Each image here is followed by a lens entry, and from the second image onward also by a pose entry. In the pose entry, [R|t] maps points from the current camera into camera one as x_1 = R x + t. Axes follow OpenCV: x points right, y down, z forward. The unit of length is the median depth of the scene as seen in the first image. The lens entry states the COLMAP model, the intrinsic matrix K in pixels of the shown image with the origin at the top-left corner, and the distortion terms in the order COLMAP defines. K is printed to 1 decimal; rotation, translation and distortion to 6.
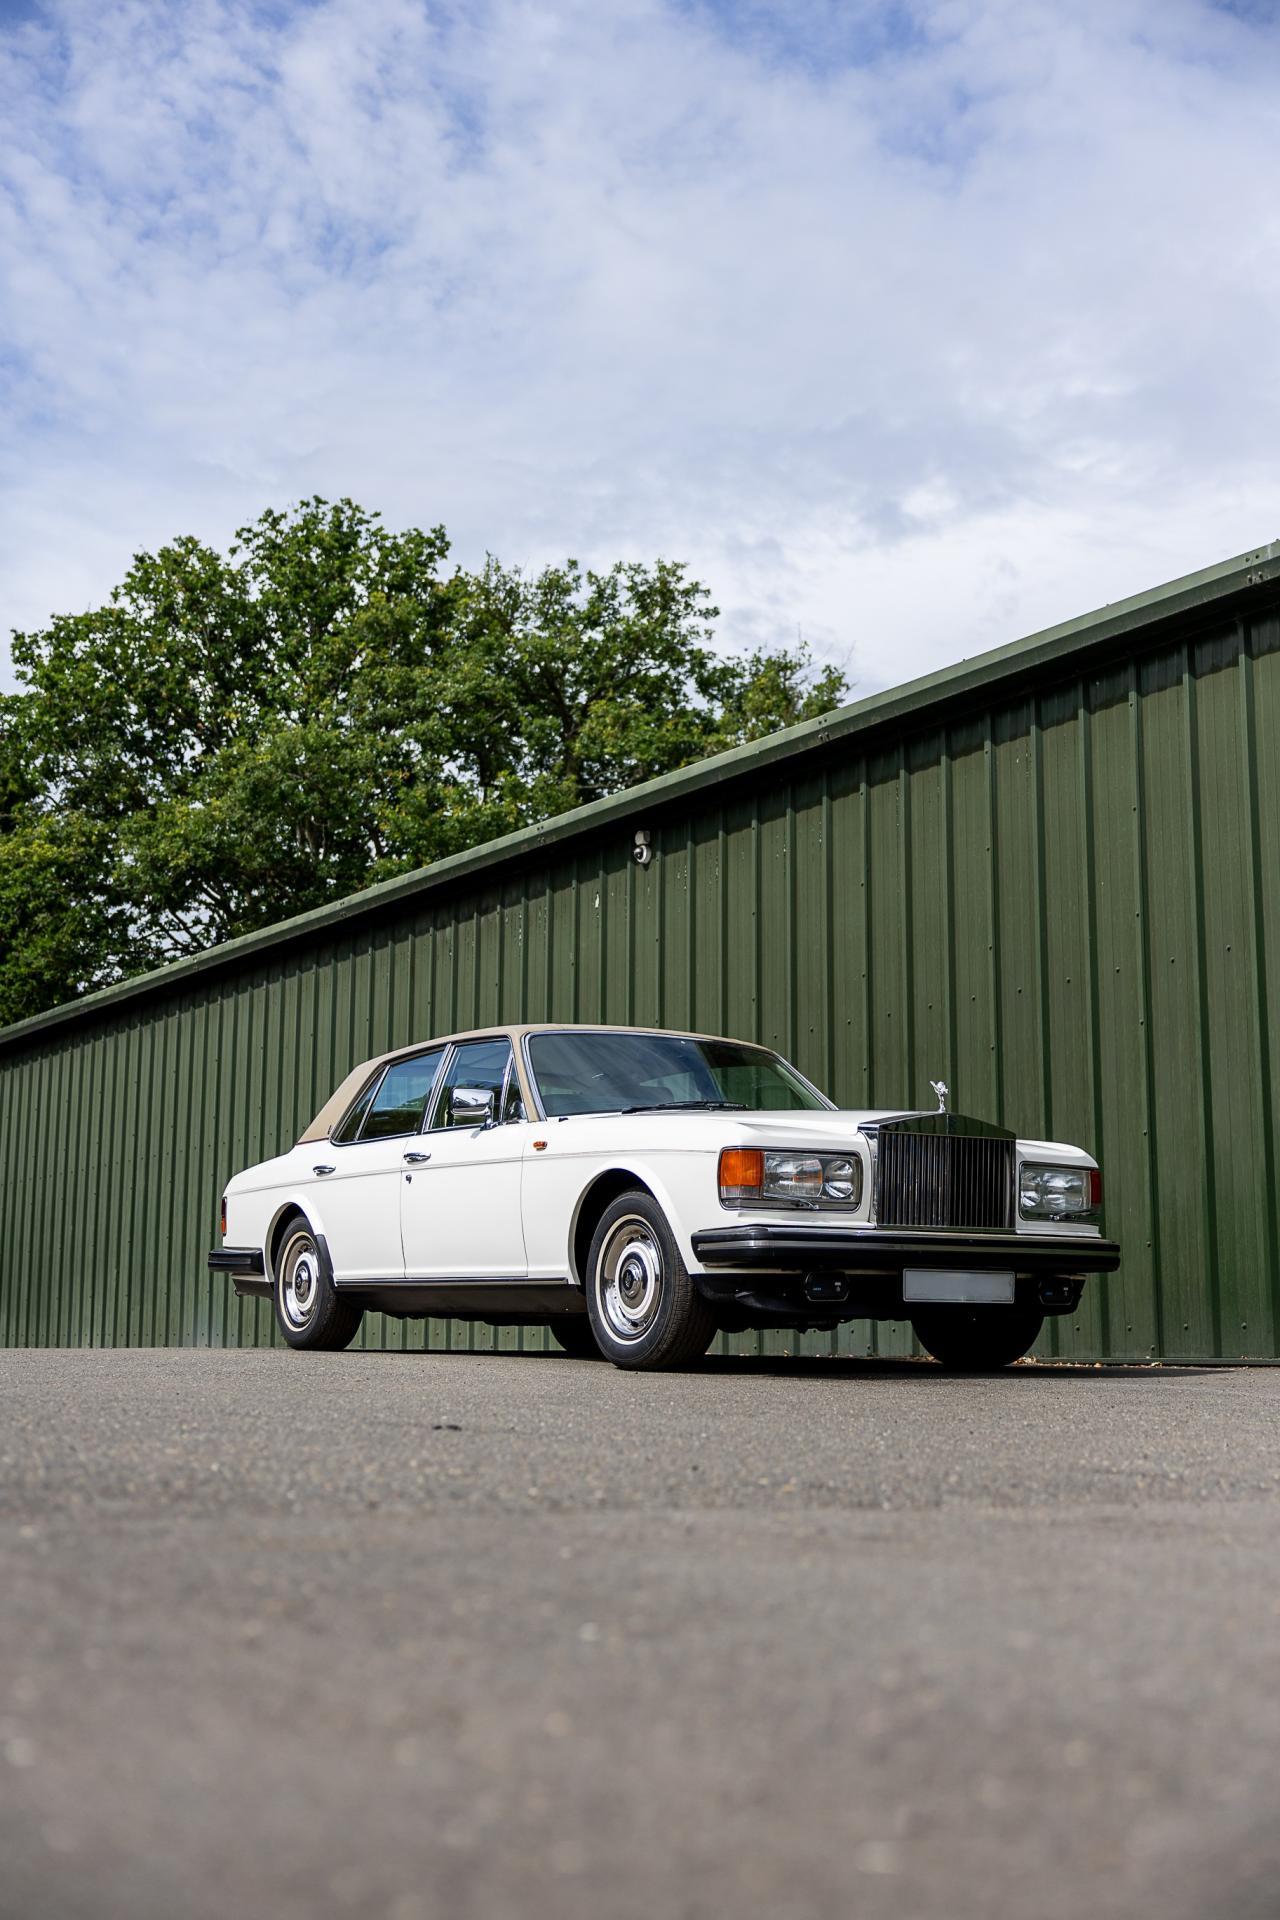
lens RADIAL K [[2170.5, 0, 630.2], [0, 2170.5, 973.3], [0, 0, 1]] dist [-0.002188, -0.022178]
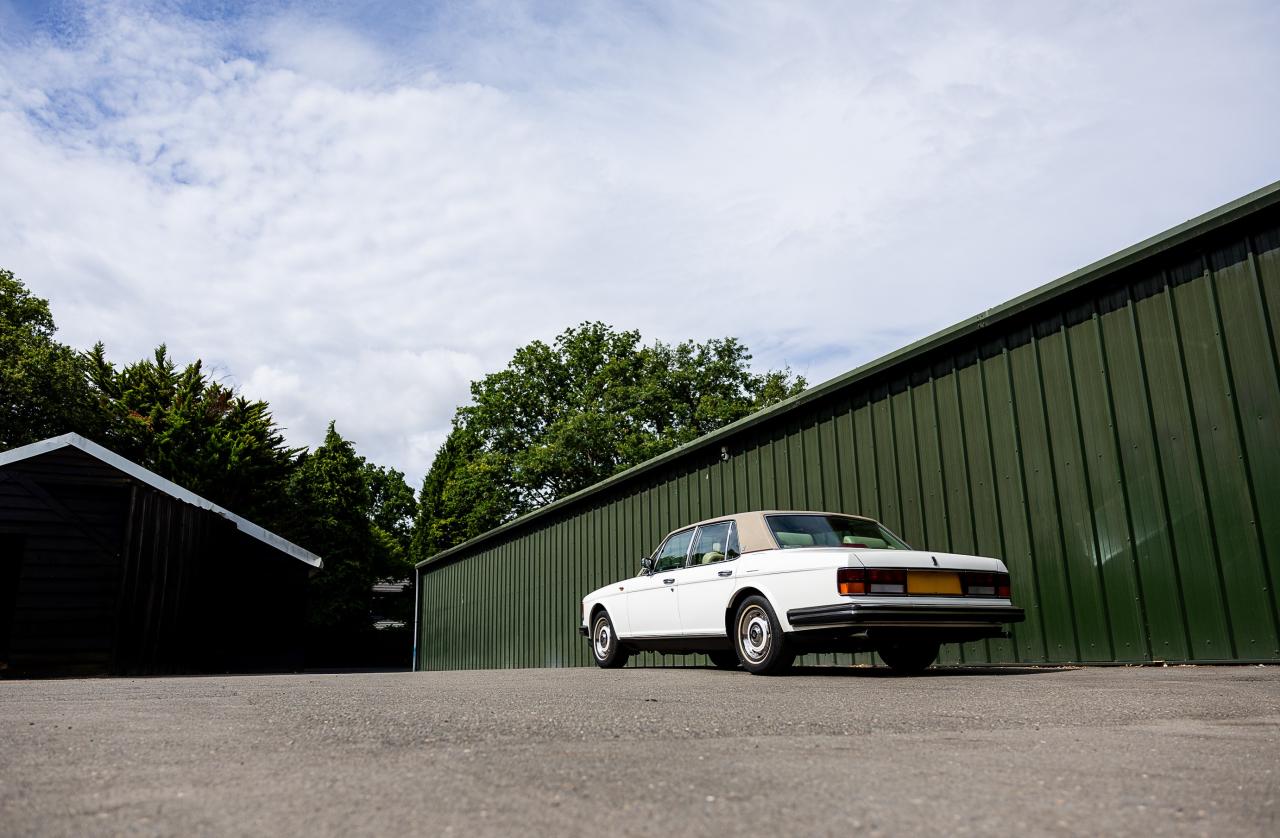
lens RADIAL K [[885.5, 0, 615.2], [0, 885.5, 445.3], [0, 0, 1]] dist [0.000212, 0.003551]
pose [[0.991828, -0.050088, -0.117336, 0.000297], [0.041471, 0.996338, -0.074765, 0.000579], [0.120651, 0.069288, 0.990274, 0.003433]]
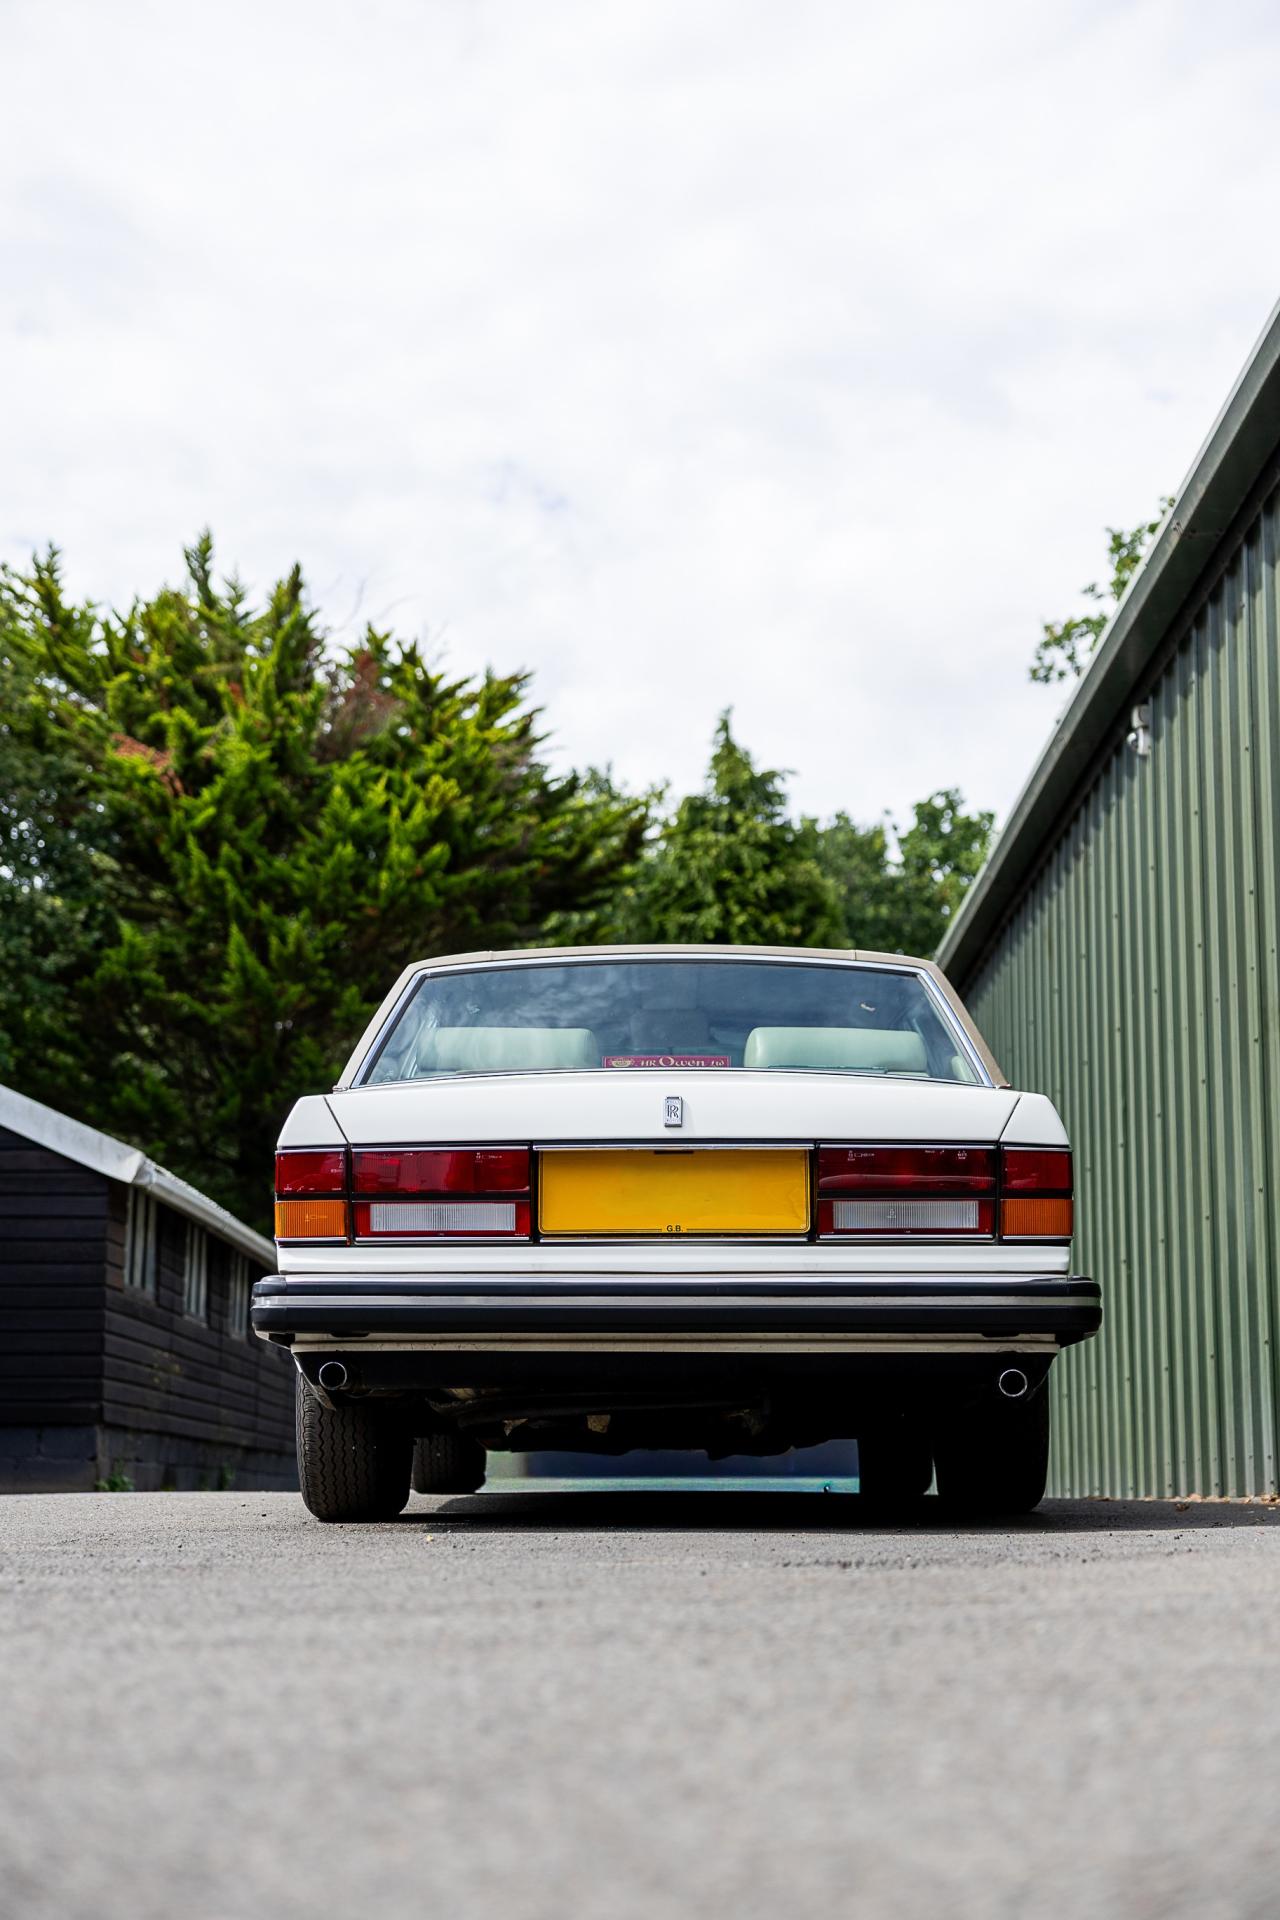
lens RADIAL K [[3012.0, 0, 640.0], [0, 3012.0, 960.0], [0, 0, 1]] dist [0.019052, -0.021663]
pose [[0.841498, -0.098422, -0.531219, 0.132170], [0.093966, 0.994943, -0.035489, 0.010910], [0.532025, -0.020052, 0.846491, 0.052087]]
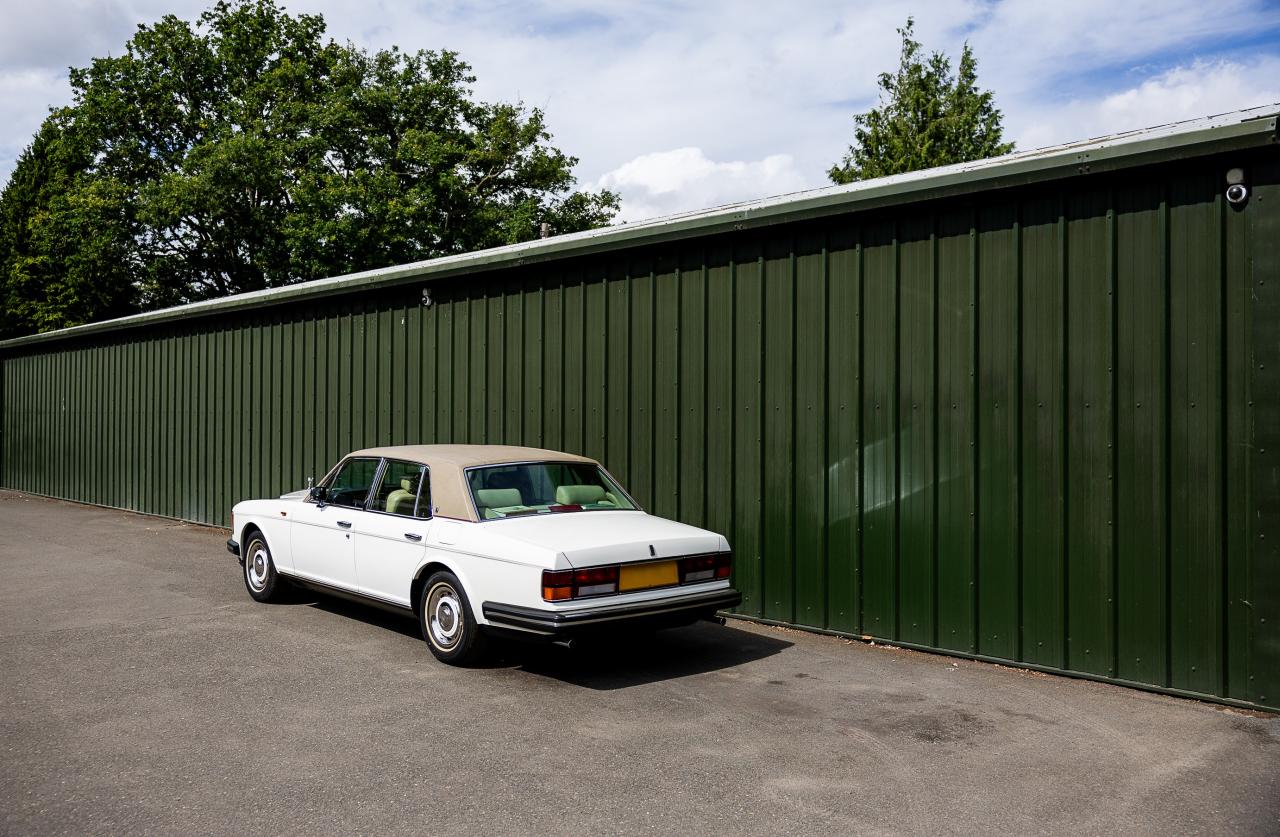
lens RADIAL K [[1133.4, 0, 609.7], [0, 1133.4, 403.8], [0, 0, 1]] dist [-0.003834, 0.020744]
pose [[0.987828, 0.000351, 0.155549, 0.003493], [-0.024103, 0.988265, 0.150836, -0.044037], [-0.153671, -0.152749, 0.976244, -0.001385]]
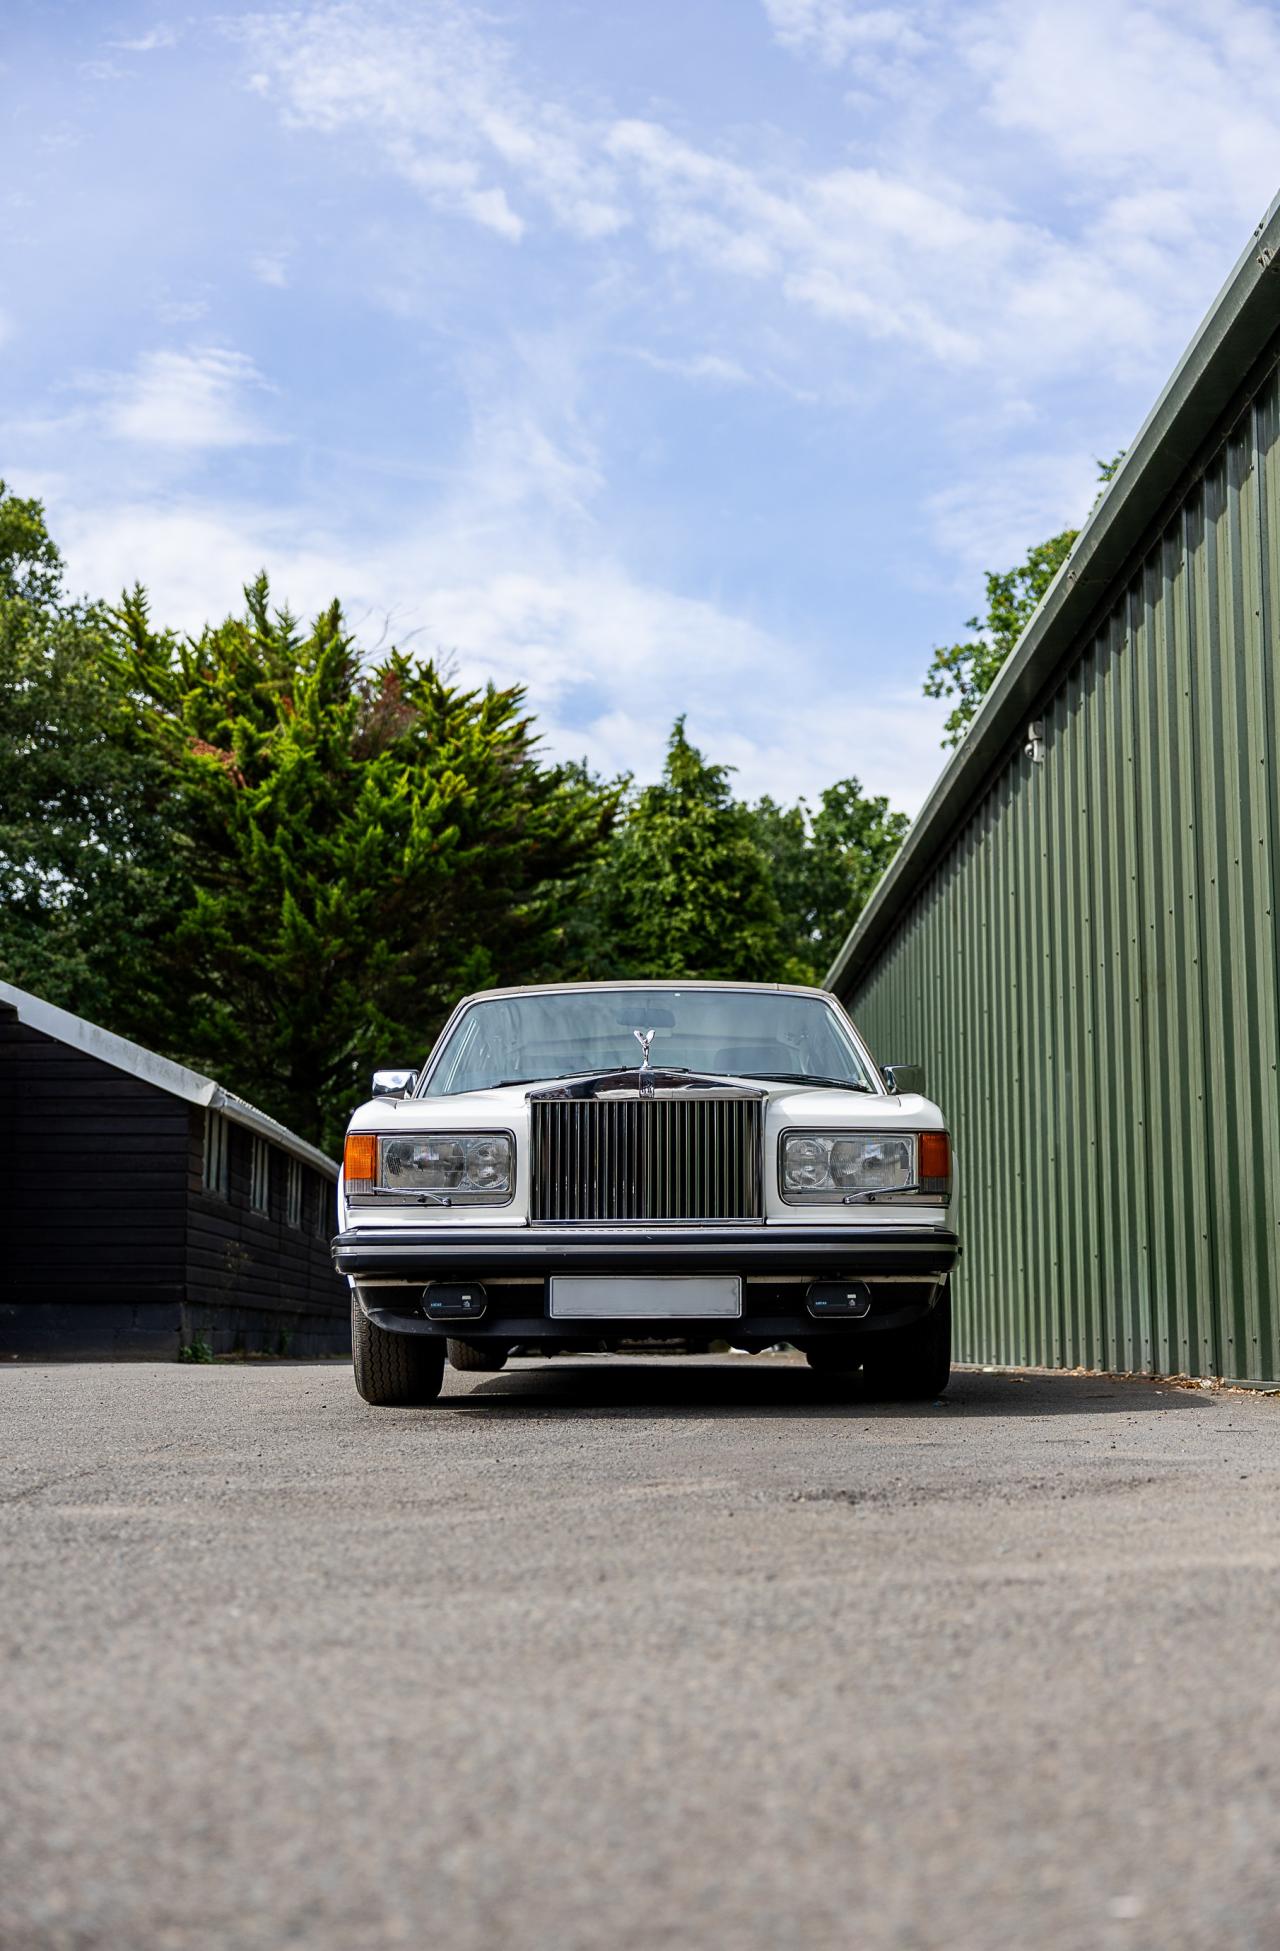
lens RADIAL K [[2384.2, 0, 658.0], [0, 2384.2, 988.2], [0, 0, 1]] dist [-0.008519, -0.010109]
pose [[0.852551, -0.082800, -0.516043, 0.124141], [0.095010, 0.995473, -0.002760, 0.008145], [0.513935, -0.046676, 0.856558, 0.060462]]
